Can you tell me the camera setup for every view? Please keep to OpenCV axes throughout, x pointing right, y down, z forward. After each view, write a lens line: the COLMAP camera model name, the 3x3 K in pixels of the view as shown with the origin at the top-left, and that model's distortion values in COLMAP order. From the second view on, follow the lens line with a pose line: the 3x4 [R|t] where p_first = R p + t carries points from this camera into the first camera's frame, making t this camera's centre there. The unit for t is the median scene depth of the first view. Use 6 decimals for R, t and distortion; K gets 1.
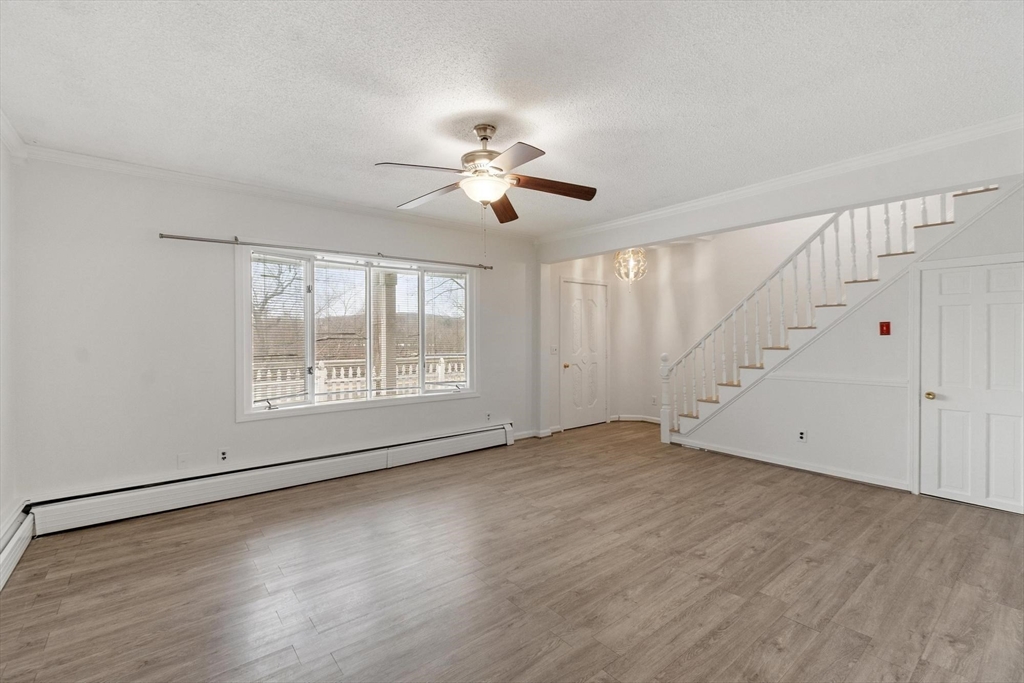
lens RADIAL K [[452.0, 0, 513.4], [0, 452.0, 337.5], [0, 0, 1]] dist [0.000264, -0.000315]
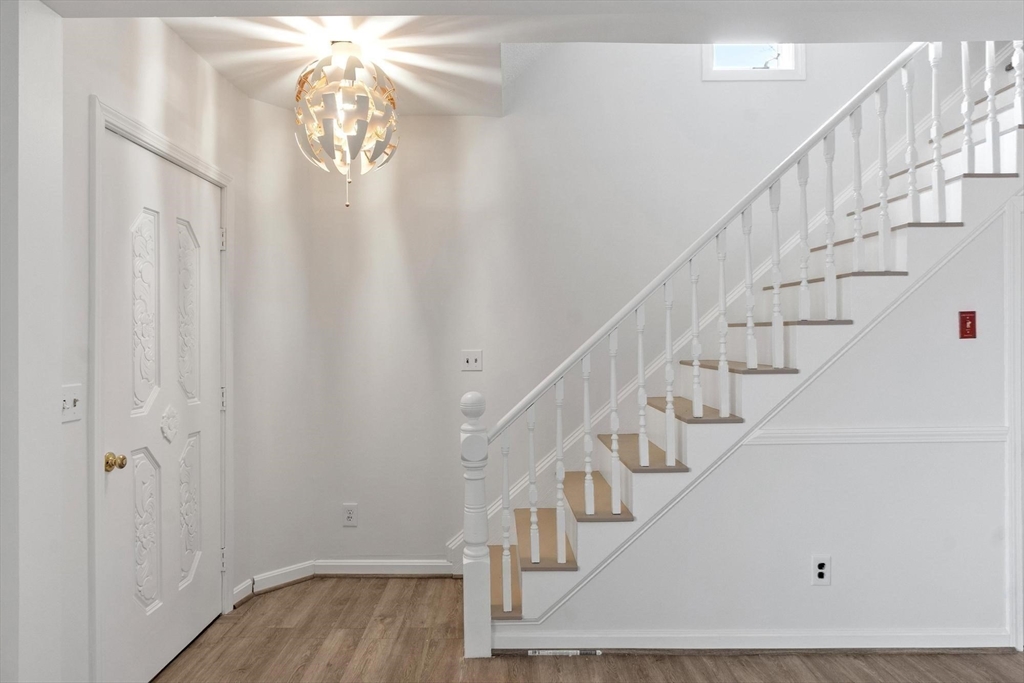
lens RADIAL K [[649.7, 0, 505.8], [0, 649.7, 342.5], [0, 0, 1]] dist [0.003660, -0.000658]
pose [[0.631620, -0.001132, 0.775278, -0.041595], [0.007824, 0.999957, -0.004914, -0.001063], [-0.775239, 0.009170, 0.631602, 0.935776]]
